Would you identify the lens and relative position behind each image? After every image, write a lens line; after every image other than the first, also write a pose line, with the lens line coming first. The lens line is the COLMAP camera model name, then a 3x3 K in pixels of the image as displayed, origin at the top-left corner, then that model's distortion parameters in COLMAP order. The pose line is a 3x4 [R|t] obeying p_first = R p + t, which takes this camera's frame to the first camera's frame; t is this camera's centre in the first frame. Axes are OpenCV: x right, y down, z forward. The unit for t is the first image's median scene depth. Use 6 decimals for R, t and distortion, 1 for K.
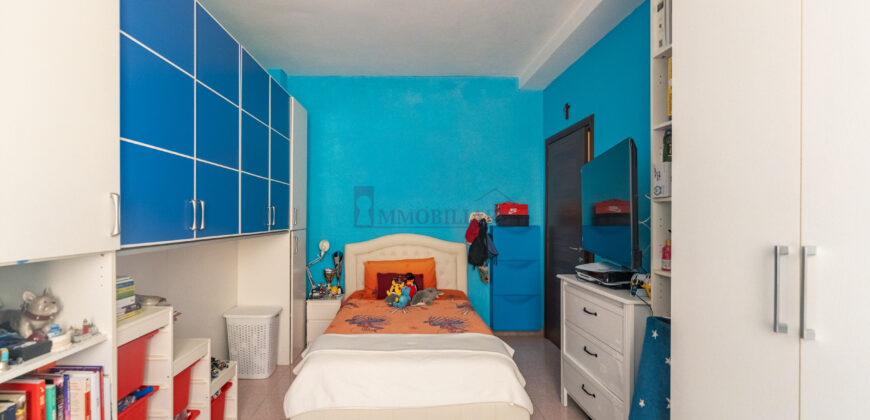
lens RADIAL K [[345.7, 0, 437.6], [0, 345.7, 218.0], [0, 0, 1]] dist [0.000023, -0.000233]
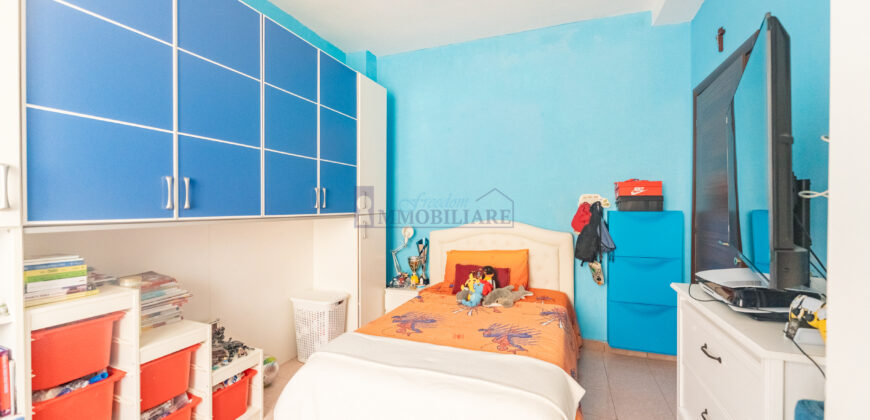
lens RADIAL K [[360.8, 0, 435.0], [0, 360.8, 210.0], [0, 0, 1]] dist [-0.001464, -0.000257]
pose [[0.927333, -0.000814, -0.374236, 0.120673], [0.005545, 0.999918, 0.011566, 0.011751], [0.374196, -0.012801, 0.927261, 0.138416]]
